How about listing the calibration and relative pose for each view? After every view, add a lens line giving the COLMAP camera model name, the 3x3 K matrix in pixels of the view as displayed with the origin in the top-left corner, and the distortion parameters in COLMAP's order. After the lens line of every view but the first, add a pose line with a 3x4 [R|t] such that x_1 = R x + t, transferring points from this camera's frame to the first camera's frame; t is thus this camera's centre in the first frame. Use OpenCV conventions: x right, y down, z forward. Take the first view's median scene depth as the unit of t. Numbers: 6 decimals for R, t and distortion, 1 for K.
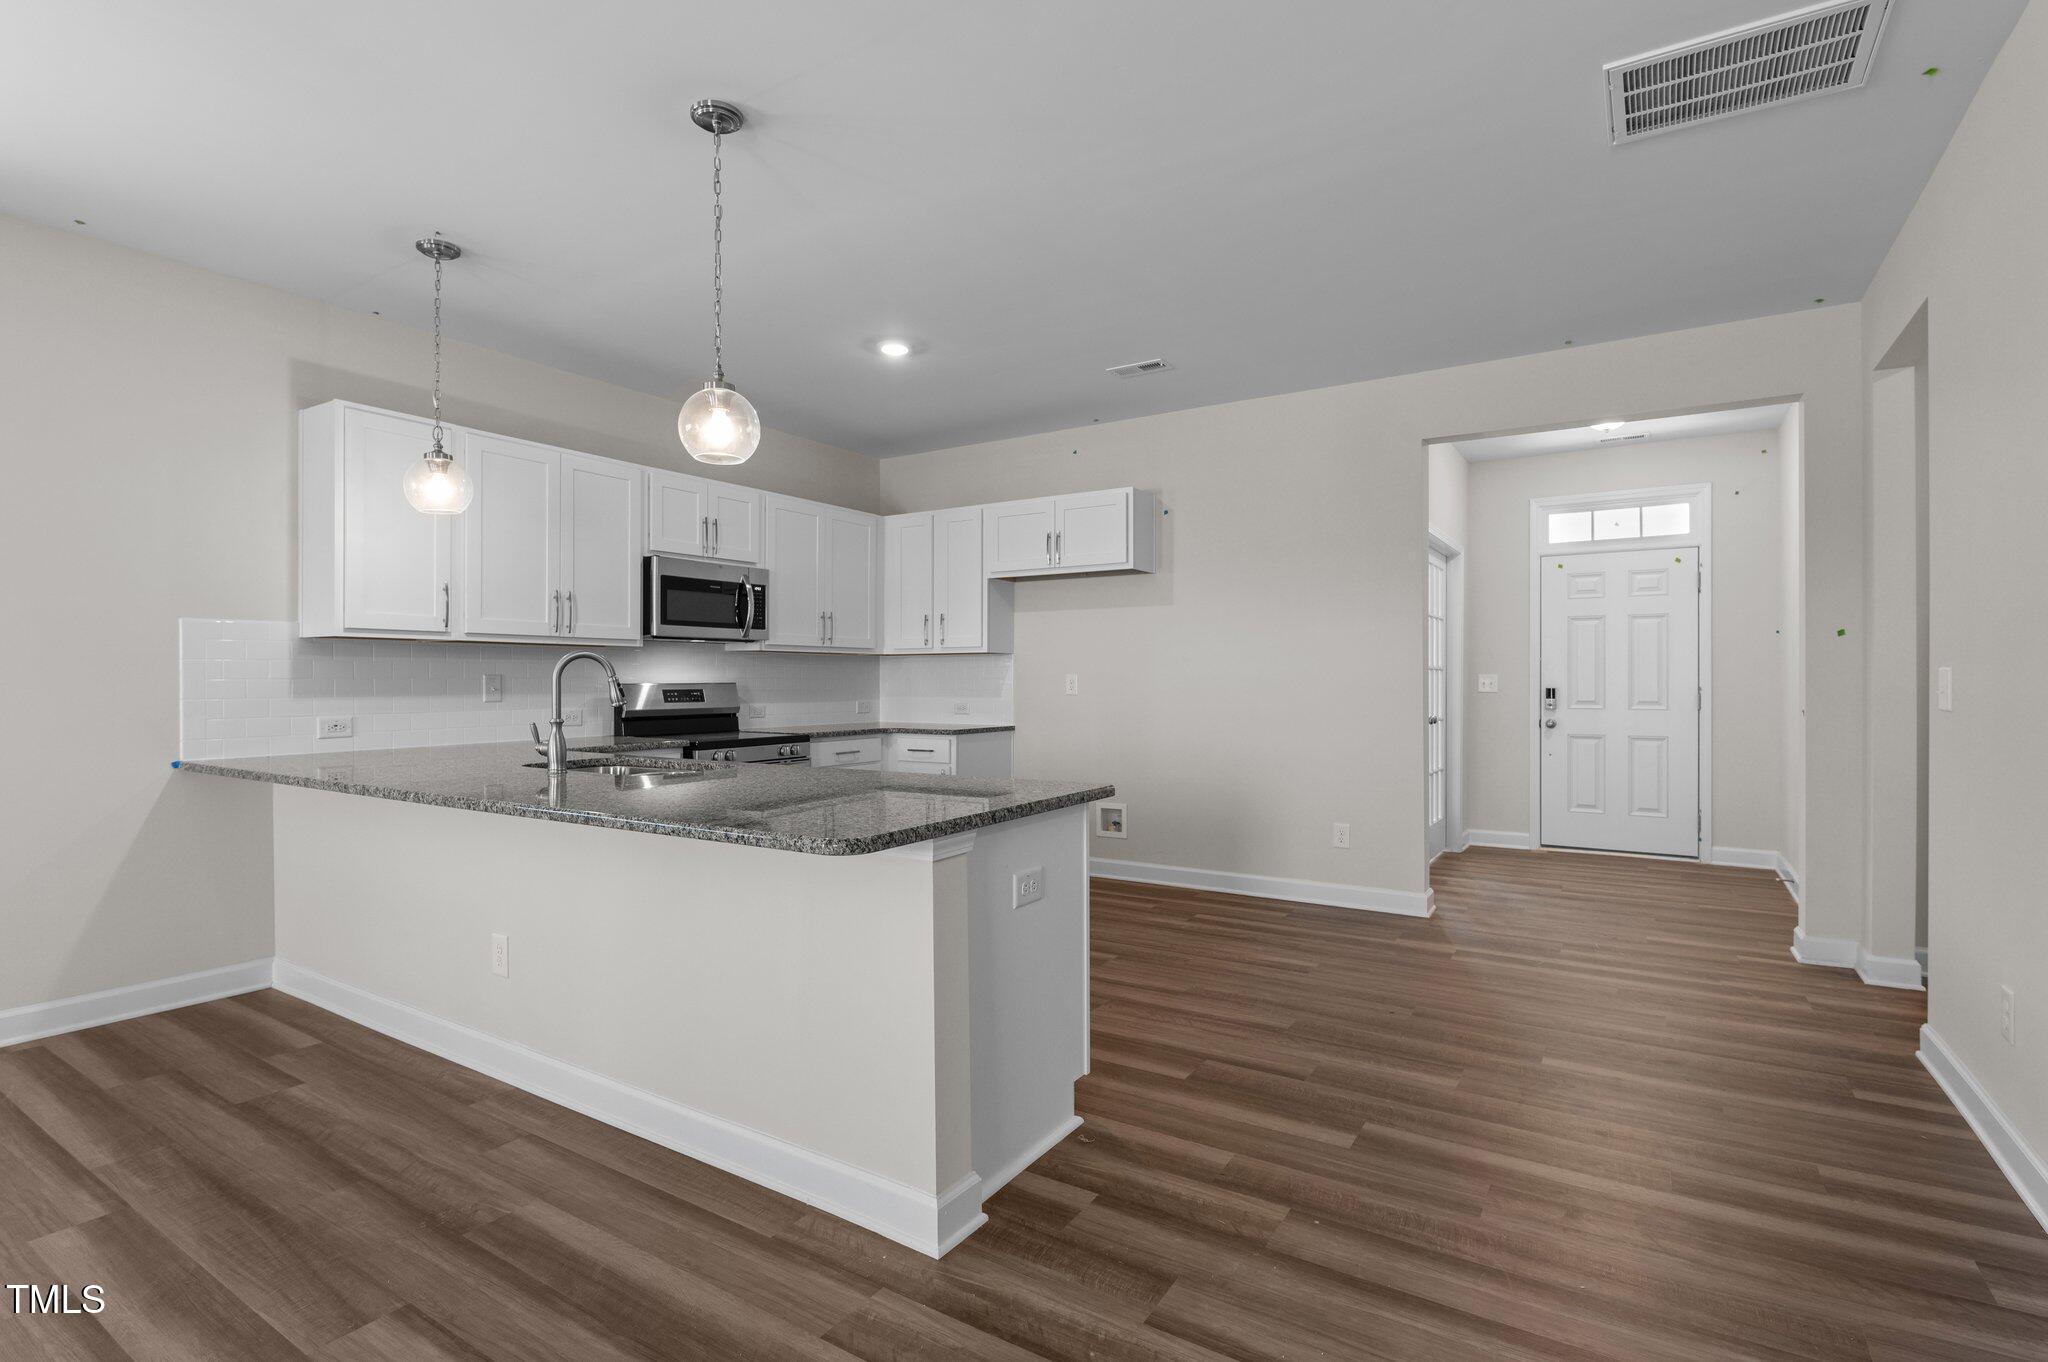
lens RADIAL K [[969.6, 0, 1020.5], [0, 969.6, 676.1], [0, 0, 1]] dist [0.007102, -0.012675]
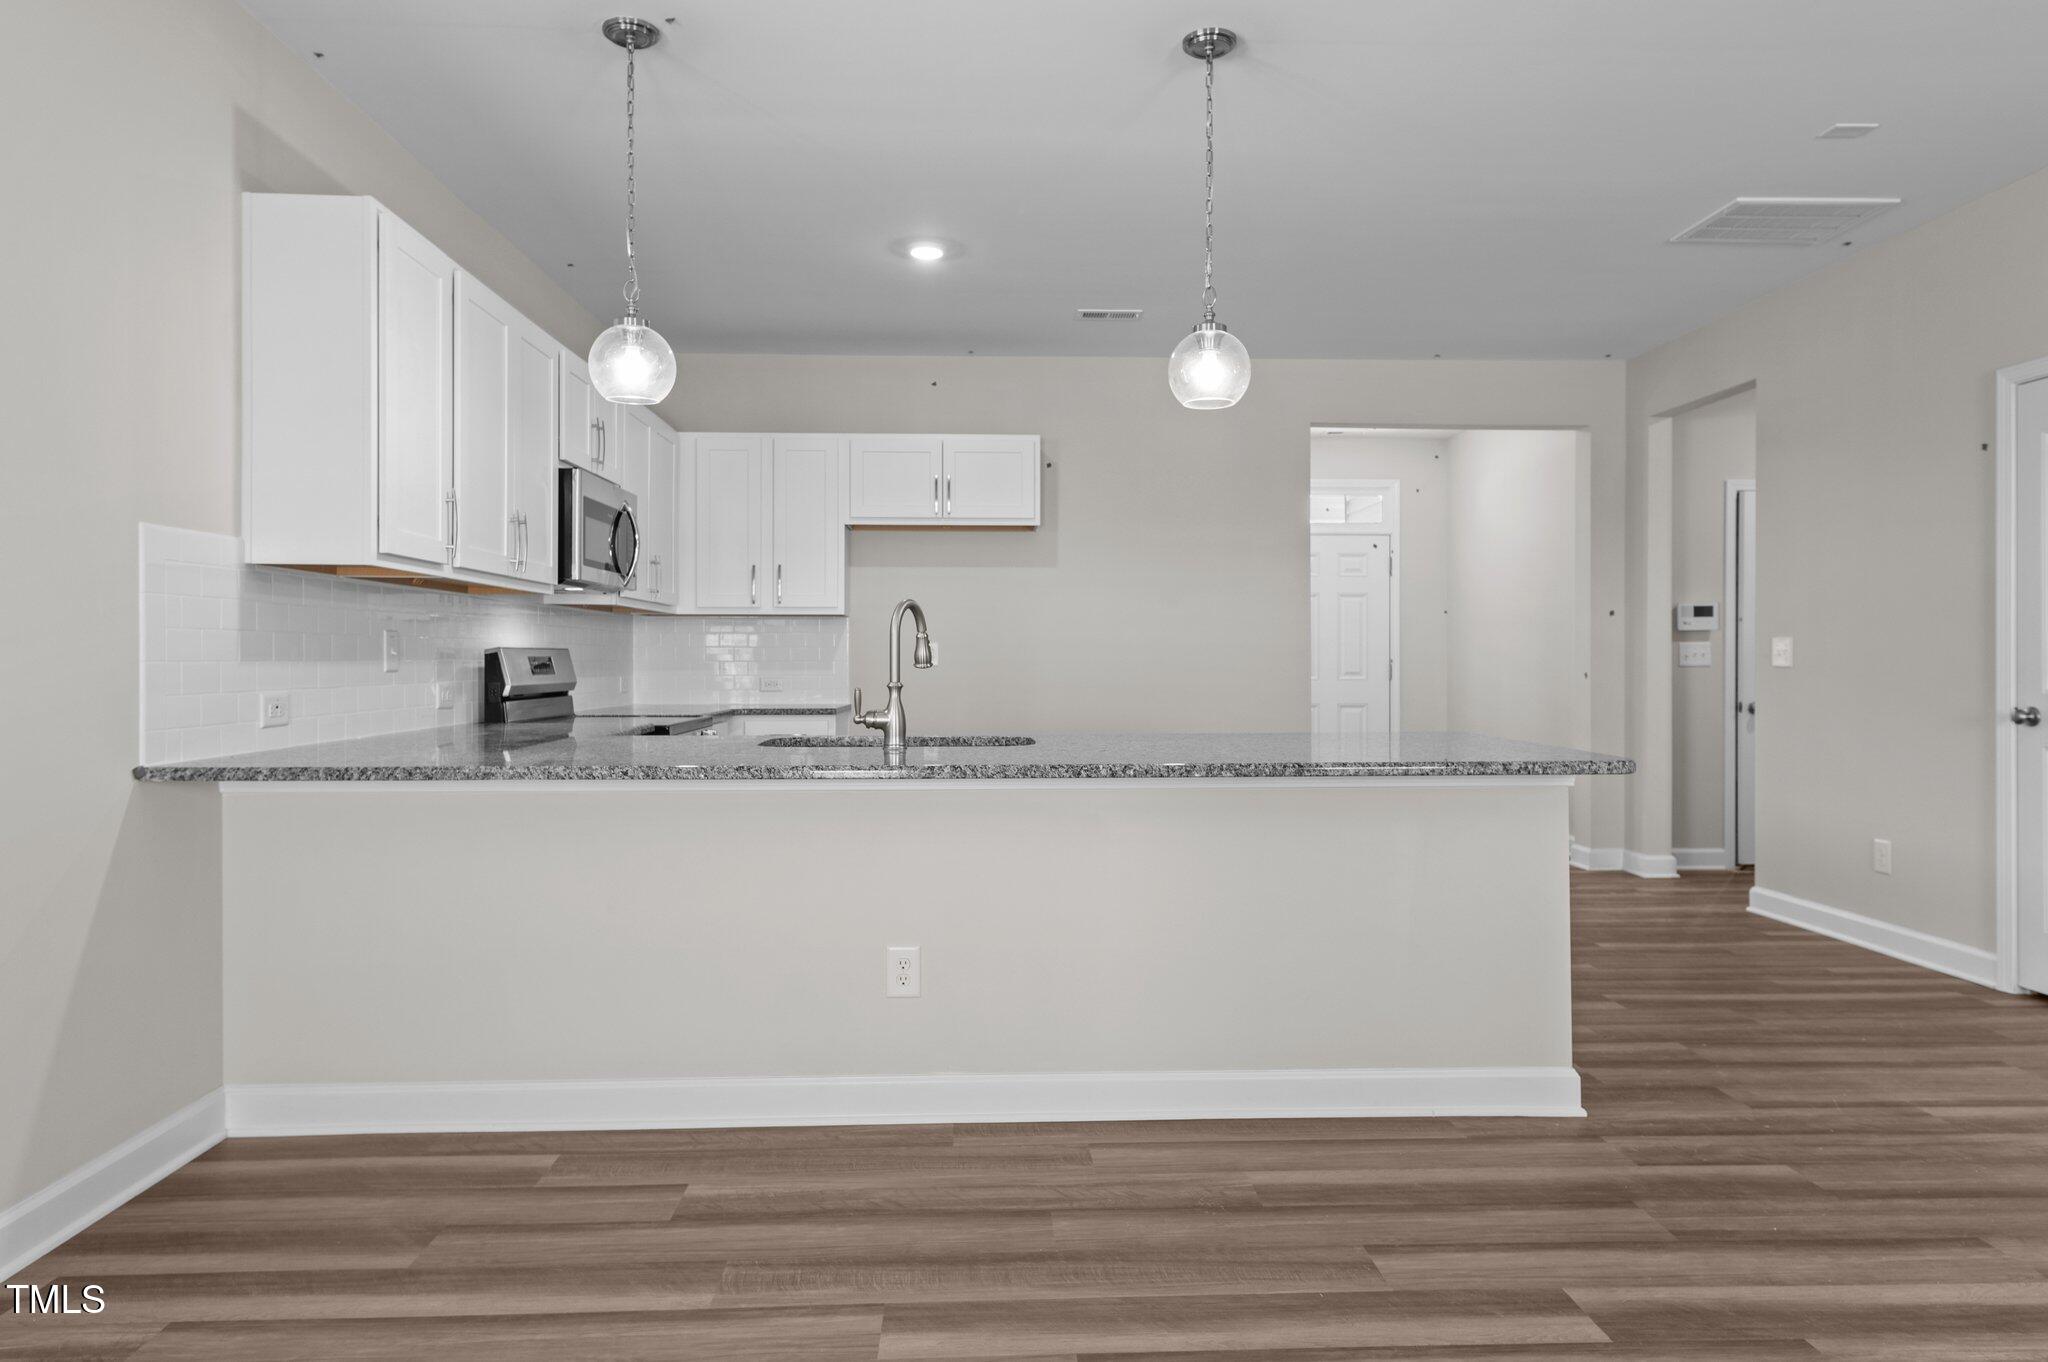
lens RADIAL K [[1259.6, 0, 1024.6], [0, 1259.6, 659.7], [0, 0, 1]] dist [0.015918, 0.000806]
pose [[0.820274, 0.001836, 0.571968, -0.760206], [-0.002888, 0.999995, 0.000932, 0.017972], [-0.571964, -0.002416, 0.820275, 0.055520]]
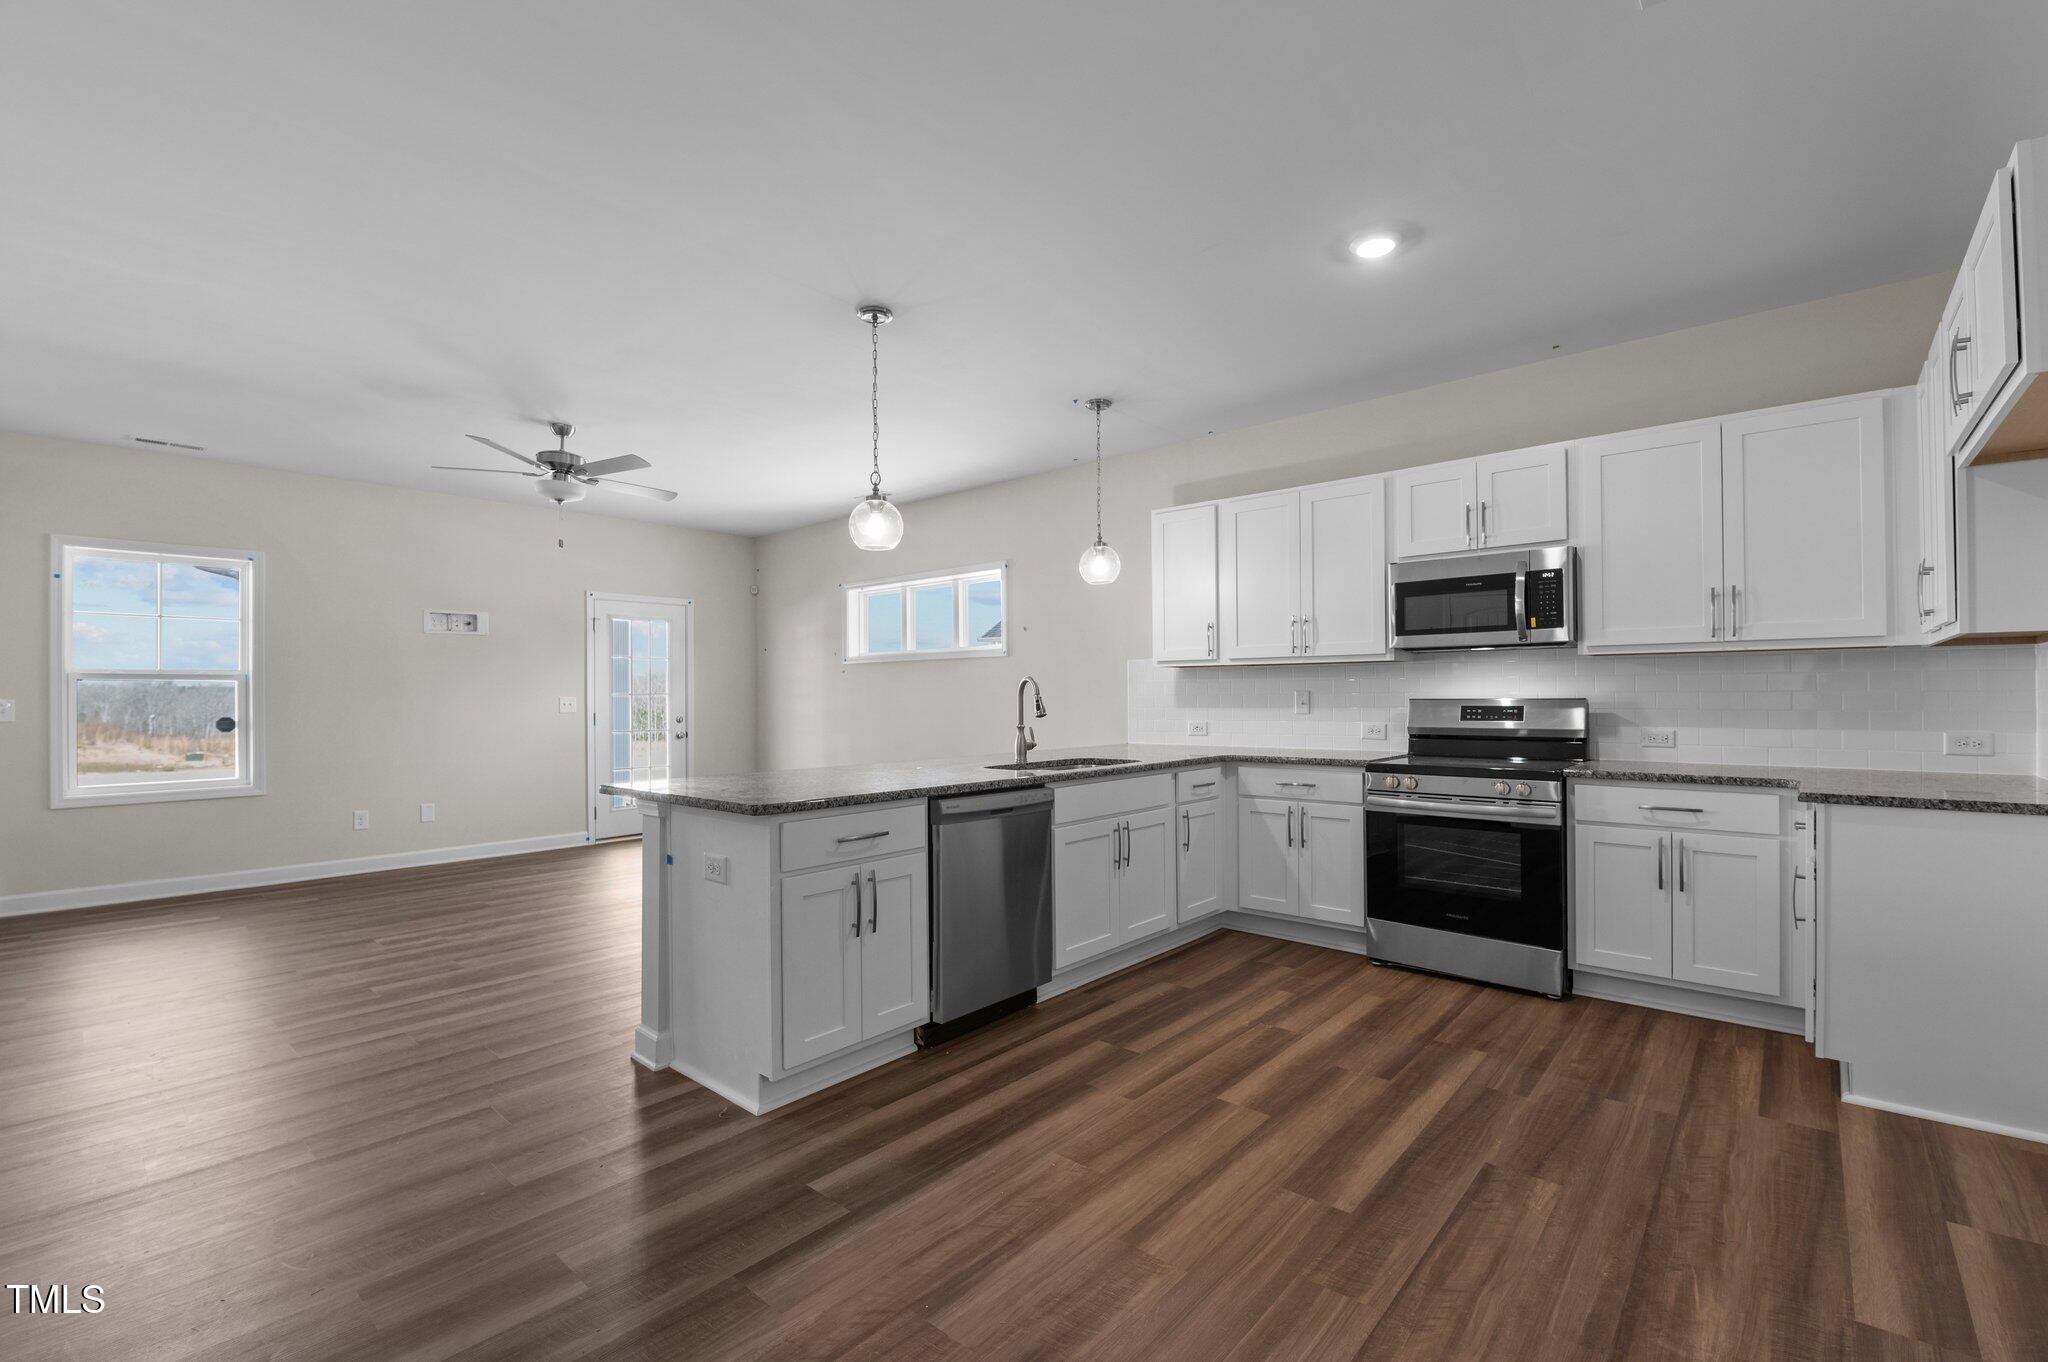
lens RADIAL K [[885.5, 0, 1024.0], [0, 885.5, 681.0], [0, 0, 1]] dist [-0.000303, -0.010458]
pose [[-0.153446, -0.015690, -0.988032, 0.630649], [0.007494, 0.999827, -0.017041, 0.002487], [0.988129, -0.010019, -0.153302, 0.924856]]
